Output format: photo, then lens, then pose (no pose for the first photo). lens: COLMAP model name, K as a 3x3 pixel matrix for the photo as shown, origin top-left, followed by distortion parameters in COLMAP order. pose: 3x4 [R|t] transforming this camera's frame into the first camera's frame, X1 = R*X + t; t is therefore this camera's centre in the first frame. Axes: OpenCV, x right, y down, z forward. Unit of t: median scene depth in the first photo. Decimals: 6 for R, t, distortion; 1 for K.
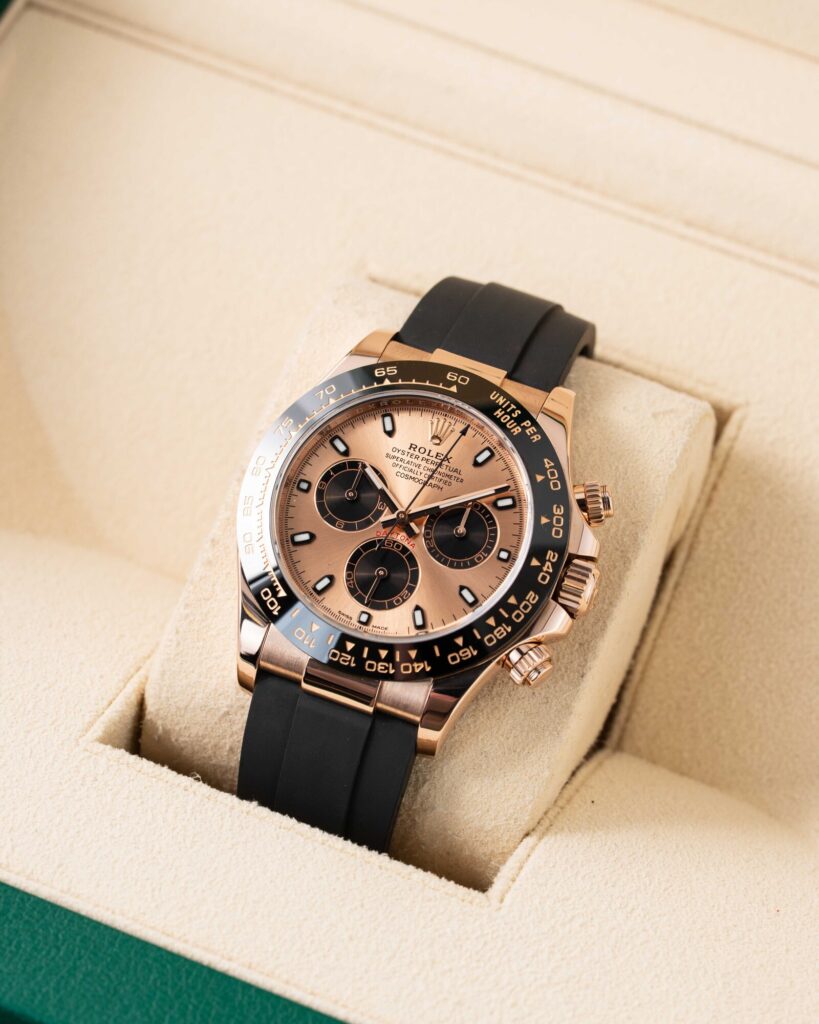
lens RADIAL K [[4791.2, 0, 409.5], [0, 4791.2, 512.0], [0, 0, 1]] dist [0.002478, 1.496534]
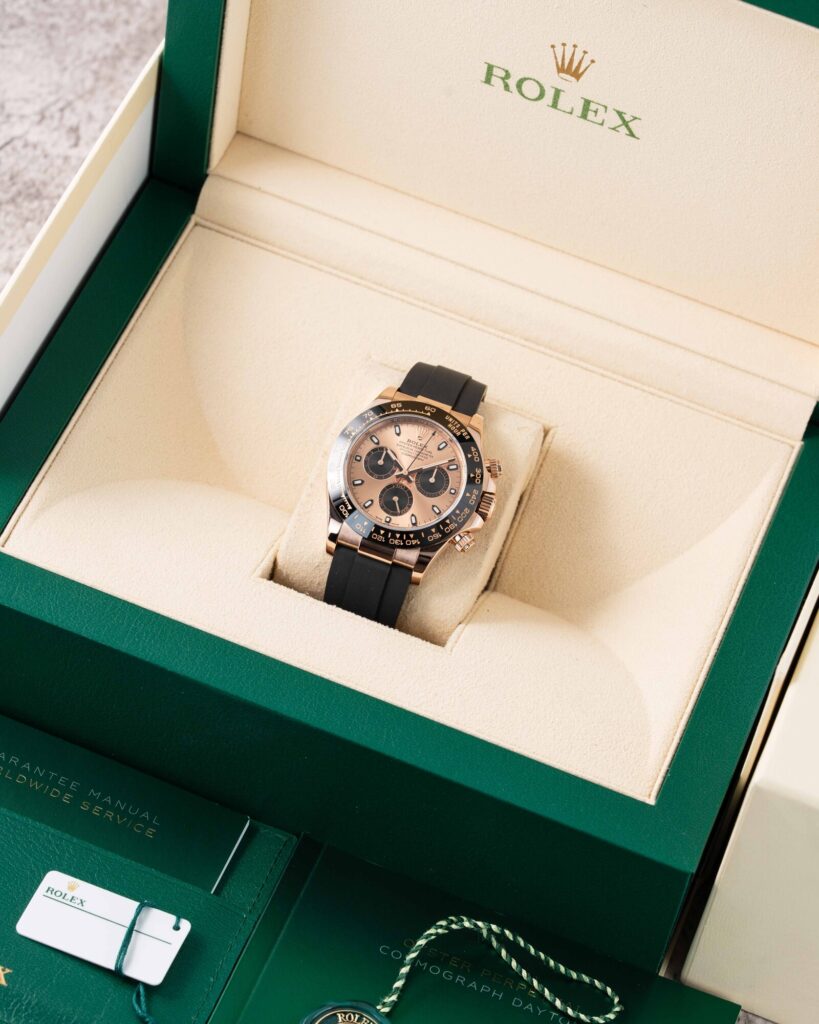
lens RADIAL K [[4791.2, 0, 409.5], [0, 4791.2, 512.0], [0, 0, 1]] dist [0.002478, 1.496534]
pose [[0.994811, 0.014648, 0.100678, -0.214000], [-0.011909, 0.999544, -0.027752, 0.077495], [-0.101039, 0.026409, 0.994532, -1.124408]]
